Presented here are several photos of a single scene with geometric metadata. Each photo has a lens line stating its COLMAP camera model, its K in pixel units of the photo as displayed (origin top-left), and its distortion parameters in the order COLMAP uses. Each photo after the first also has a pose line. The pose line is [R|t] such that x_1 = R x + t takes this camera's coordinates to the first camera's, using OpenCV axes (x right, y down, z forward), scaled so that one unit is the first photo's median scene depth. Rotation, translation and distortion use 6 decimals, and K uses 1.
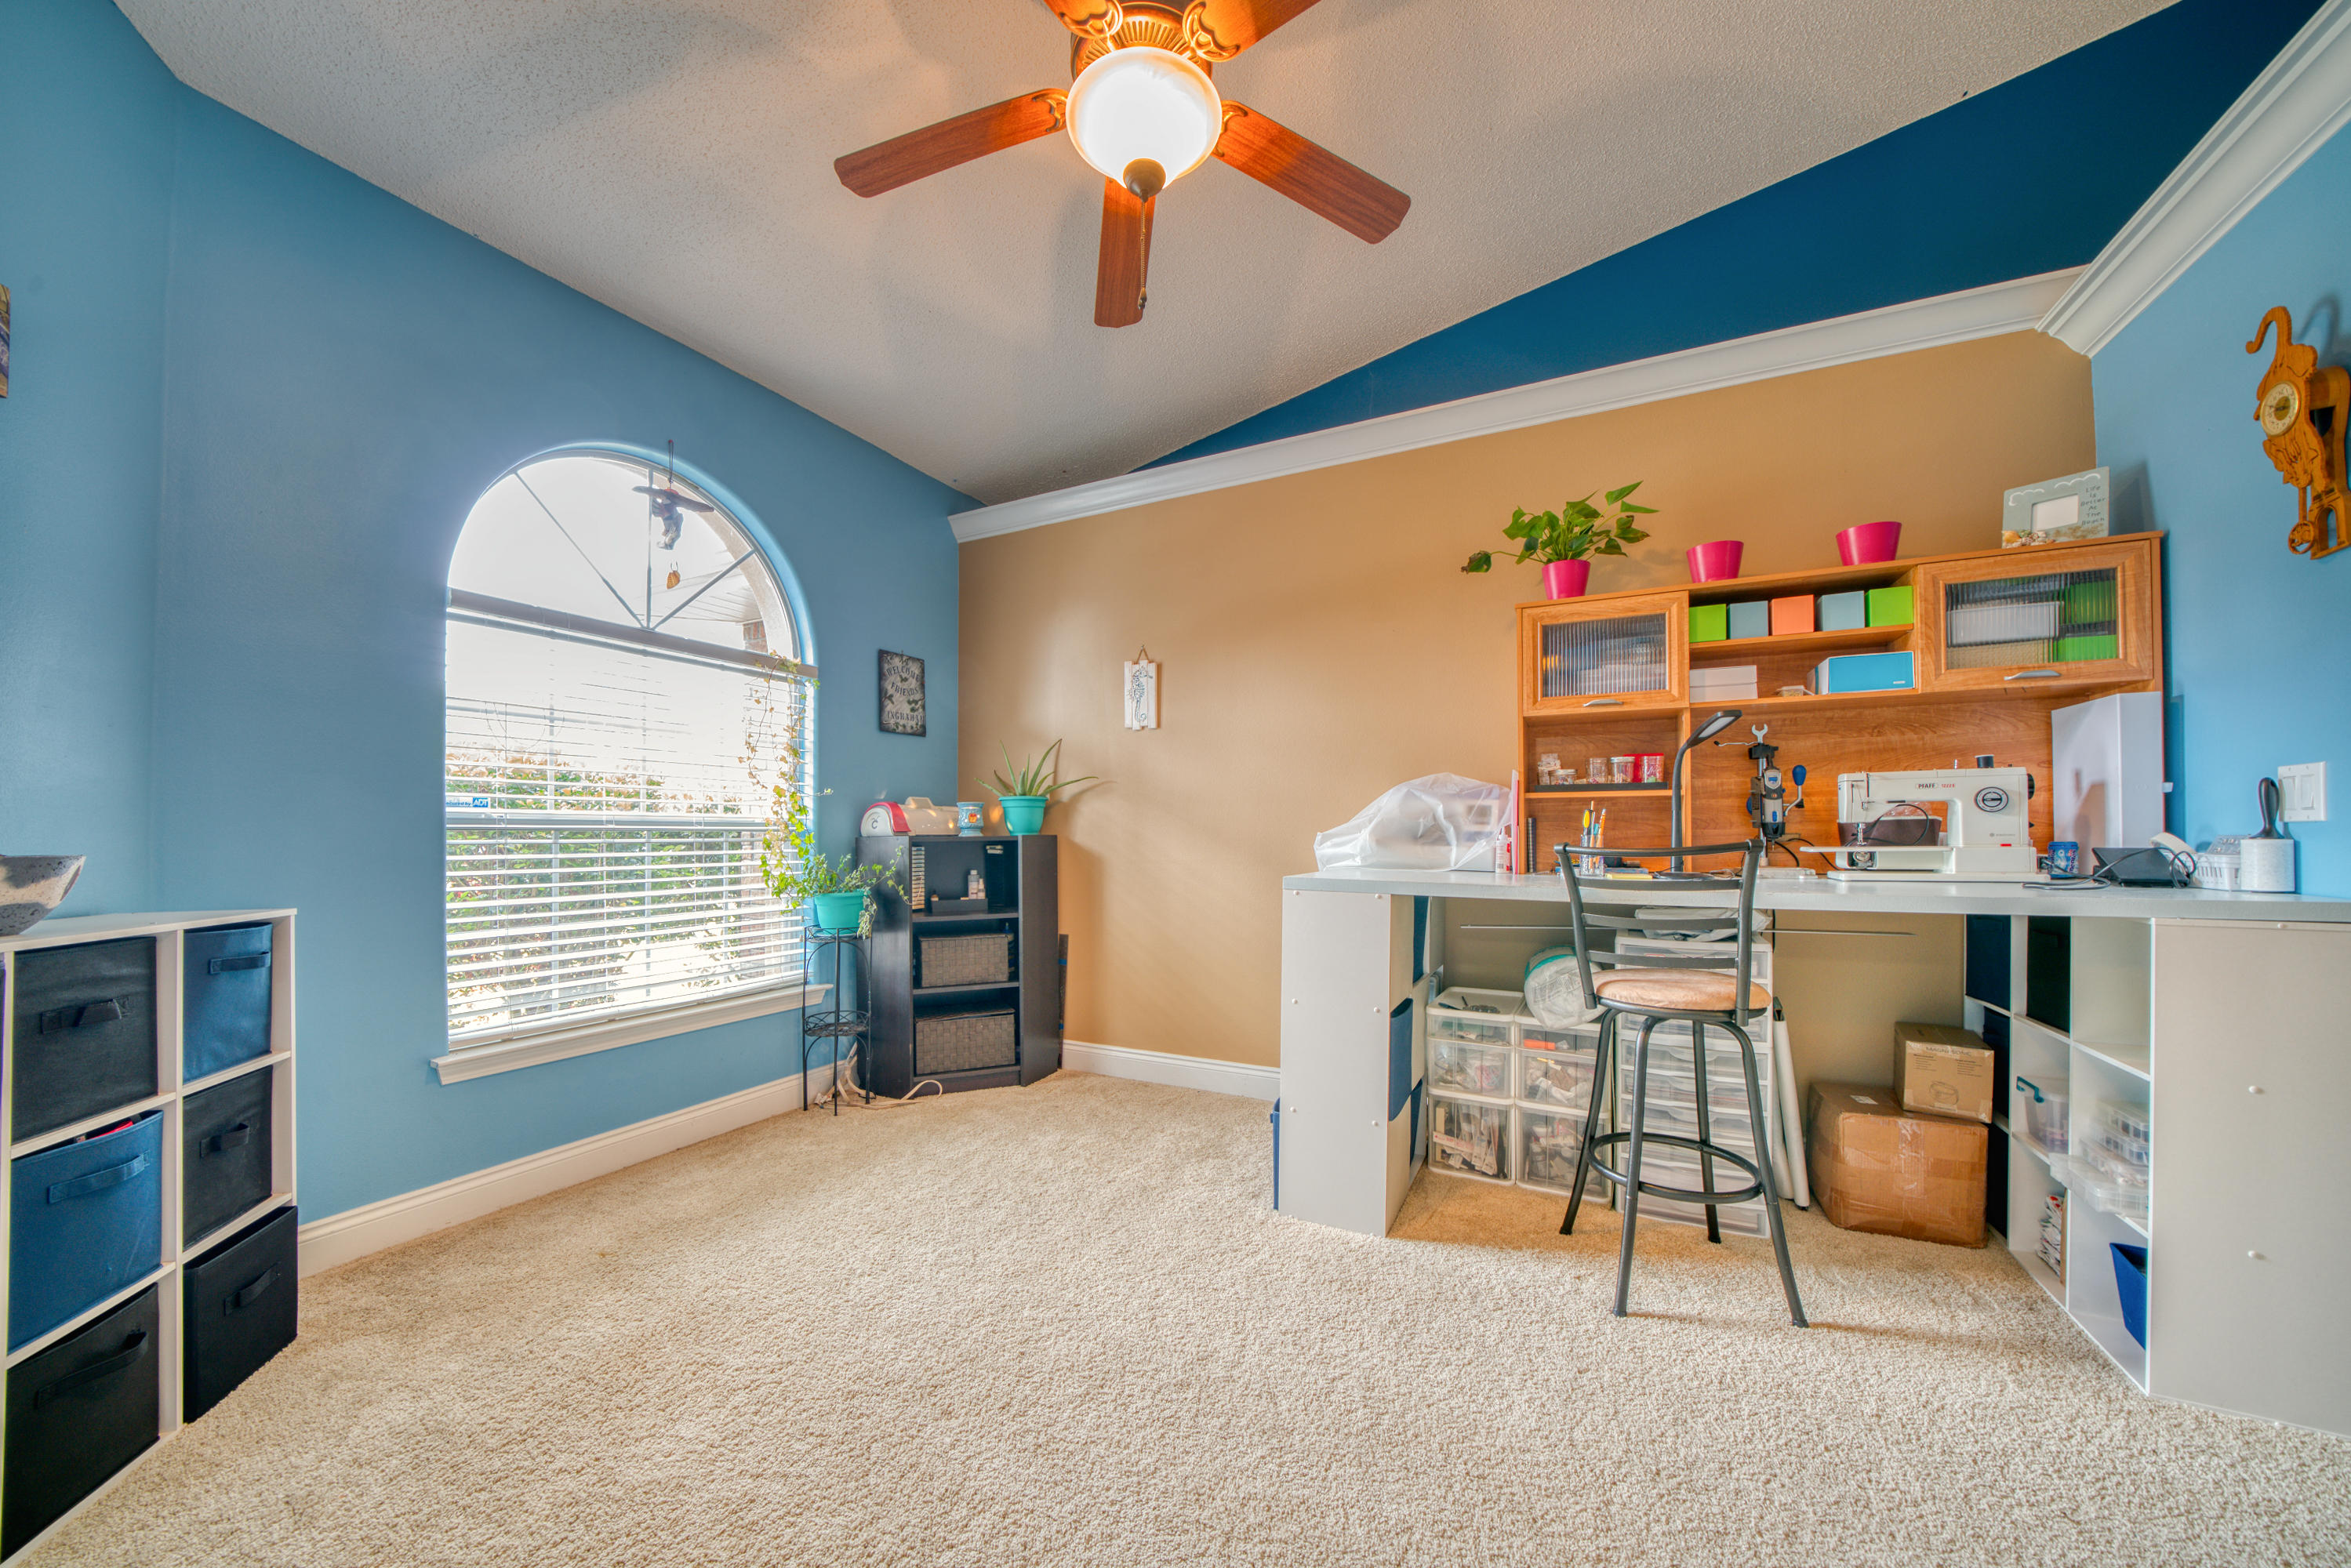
lens RADIAL K [[819.8, 0, 1159.4], [0, 819.8, 825.9], [0, 0, 1]] dist [-0.017814, 0.000086]
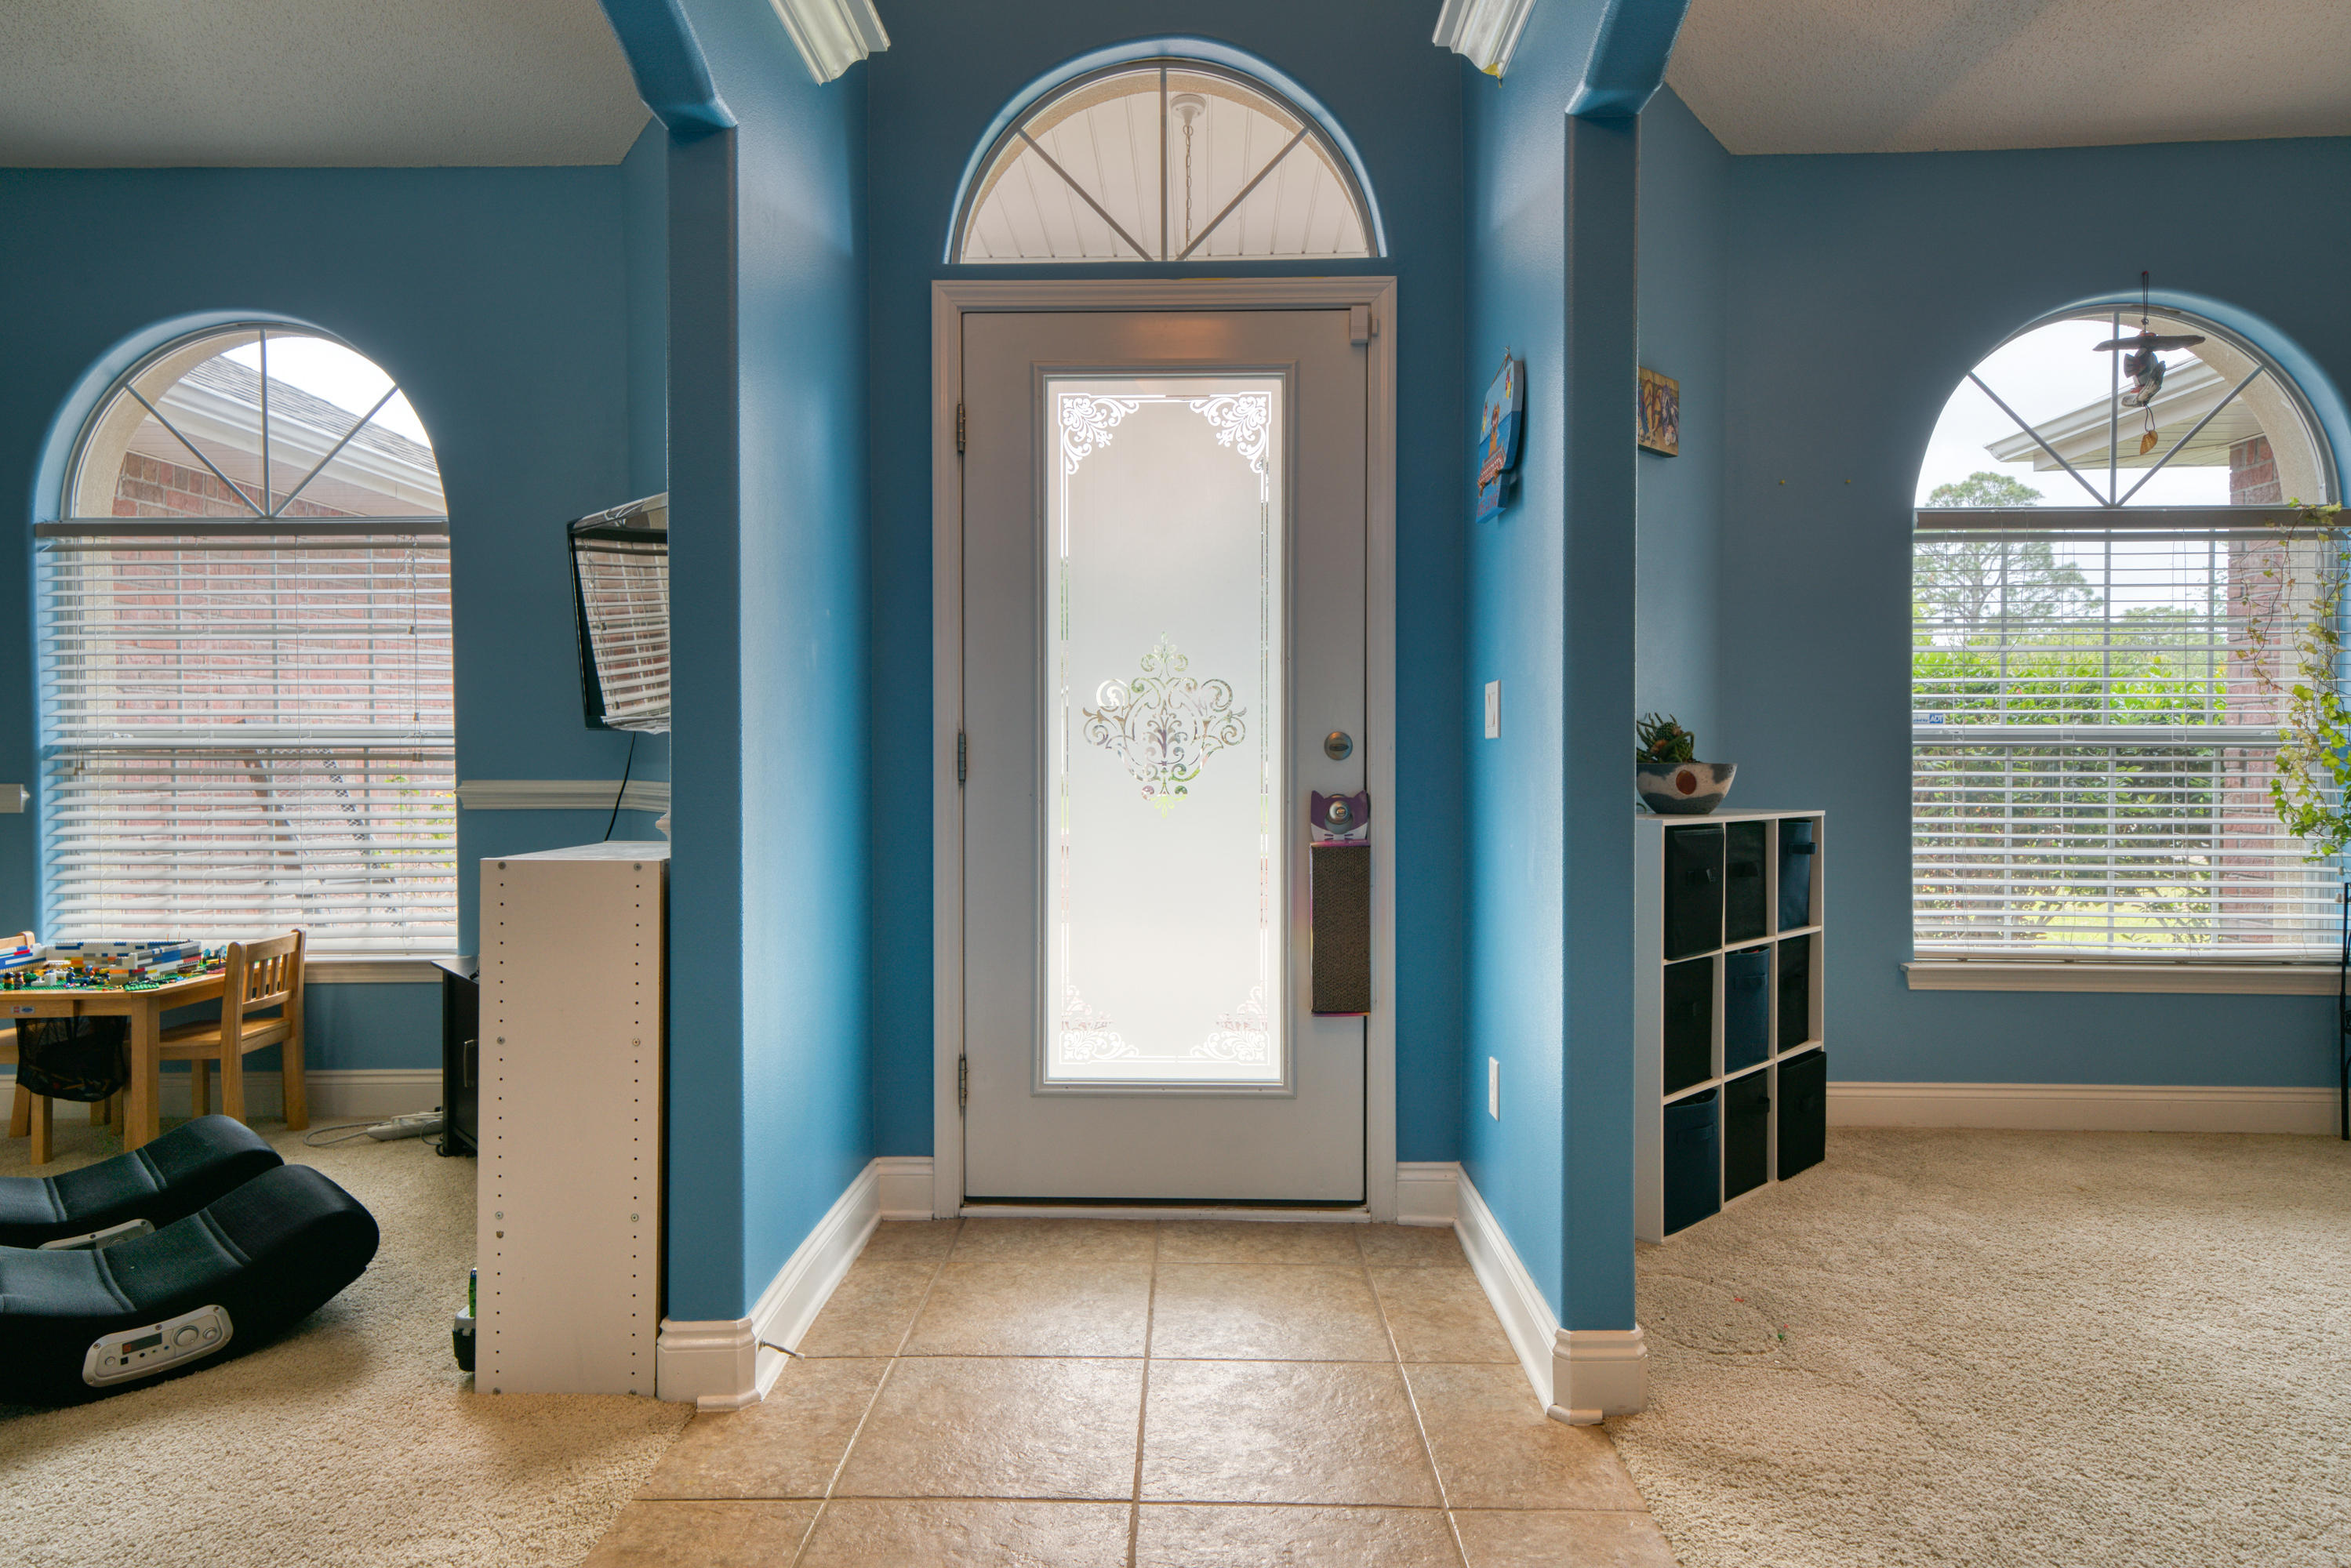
lens RADIAL K [[1310.6, 0, 1192.1], [0, 1310.6, 769.7], [0, 0, 1]] dist [0.022140, 0.003921]
pose [[0.441698, 0.012060, -0.897083, 0.159571], [0.005694, 0.999852, 0.016245, 0.001434], [0.897146, -0.012284, 0.441563, -0.401108]]
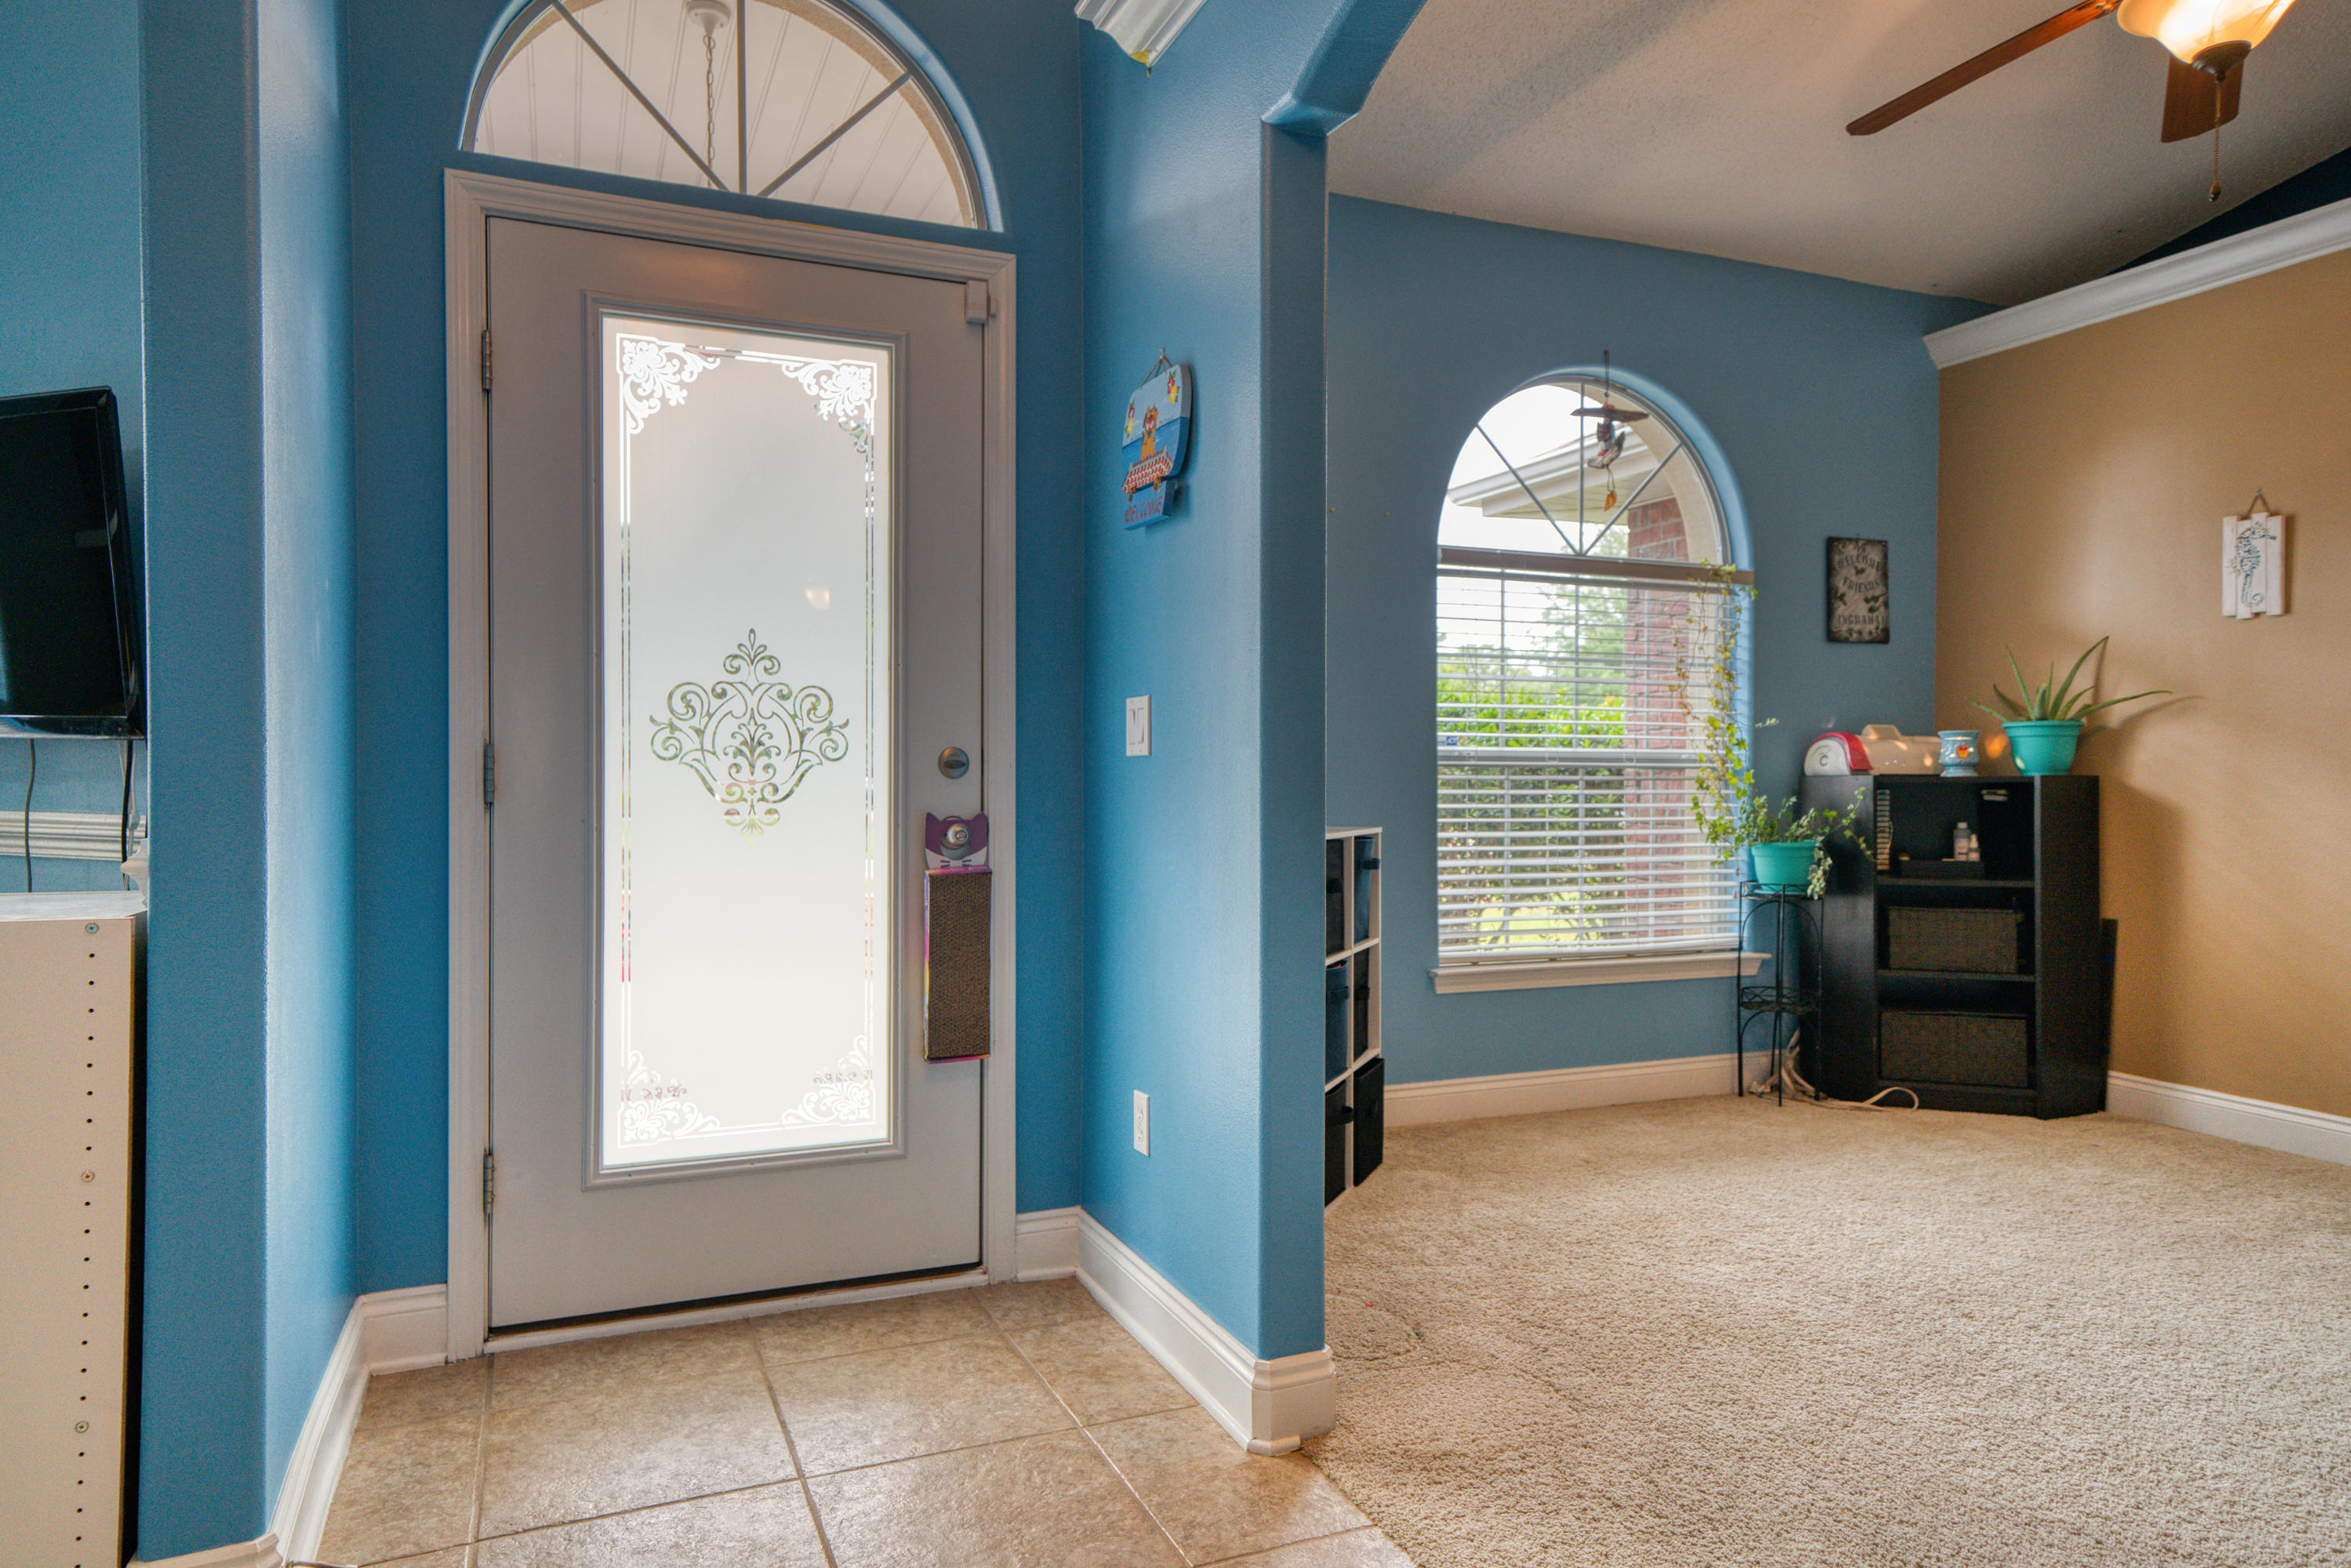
lens RADIAL K [[1421.3, 0, 1172.6], [0, 1421.3, 784.6], [0, 0, 1]] dist [0.028761, 0.000988]
pose [[0.765561, 0.008384, -0.643309, 0.067560], [0.000840, 0.999901, 0.014031, 0.001398], [0.643363, -0.011282, 0.765478, -0.506848]]
